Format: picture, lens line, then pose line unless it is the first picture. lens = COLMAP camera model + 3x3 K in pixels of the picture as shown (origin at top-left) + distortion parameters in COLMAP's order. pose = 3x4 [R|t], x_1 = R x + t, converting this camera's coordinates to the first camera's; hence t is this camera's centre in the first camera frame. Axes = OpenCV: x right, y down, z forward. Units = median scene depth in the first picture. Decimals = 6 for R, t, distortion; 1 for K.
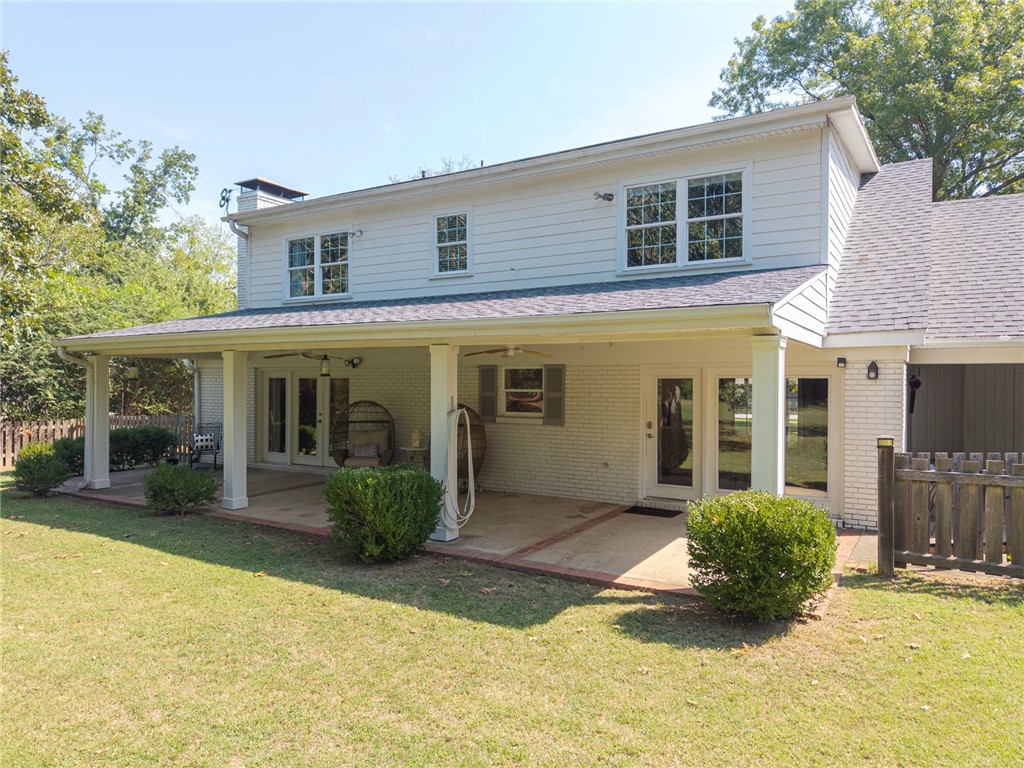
lens RADIAL K [[687.1, 0, 512.0], [0, 687.1, 384.0], [0, 0, 1]] dist [0.018667, -0.015768]
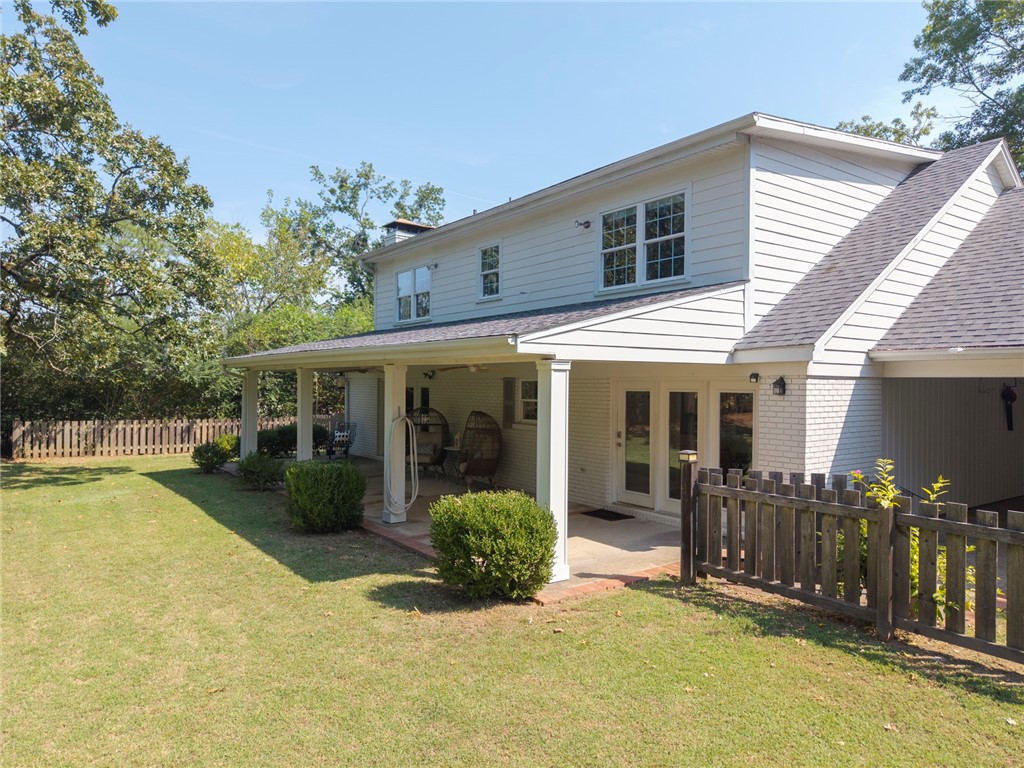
lens RADIAL K [[687.1, 0, 512.0], [0, 687.1, 384.0], [0, 0, 1]] dist [0.018667, -0.015768]
pose [[0.922704, 0.001583, -0.385506, 0.467451], [-0.003001, 0.999991, -0.003076, -0.015710], [0.385498, 0.003995, 0.922700, -0.051081]]
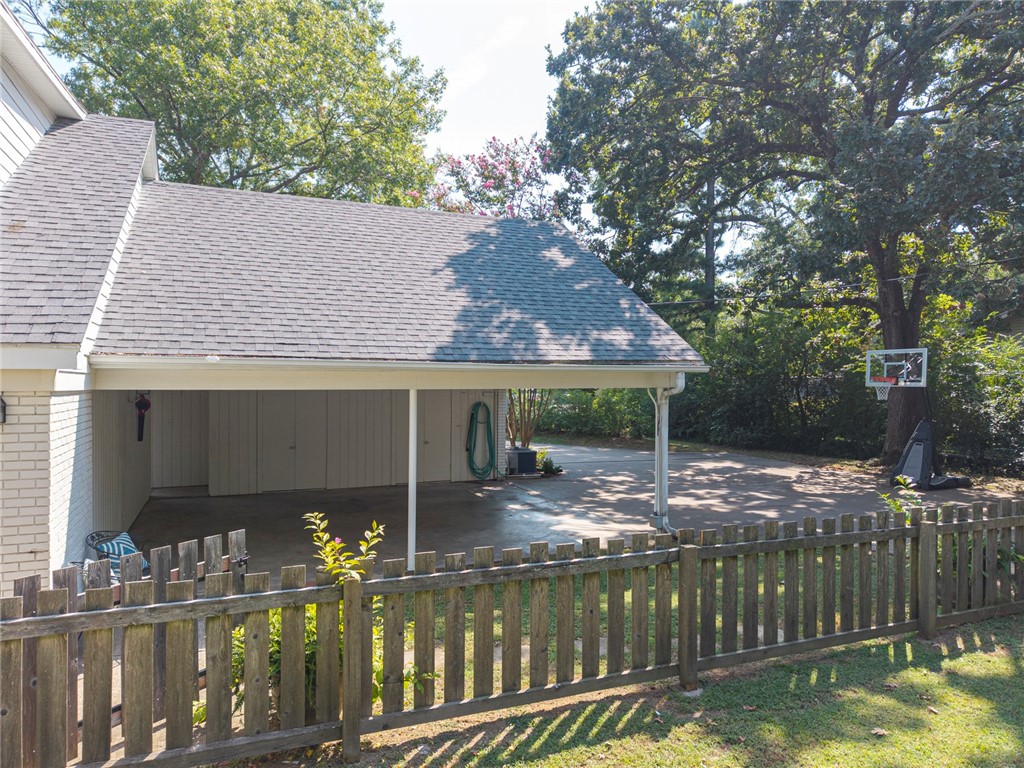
lens RADIAL K [[685.2, 0, 512.0], [0, 685.2, 384.0], [0, 0, 1]] dist [0.010132, -0.002040]
pose [[0.588054, -0.004365, 0.808810, 0.261286], [0.002173, 0.999990, 0.003817, -0.036221], [-0.808819, -0.000487, 0.588058, 0.254106]]
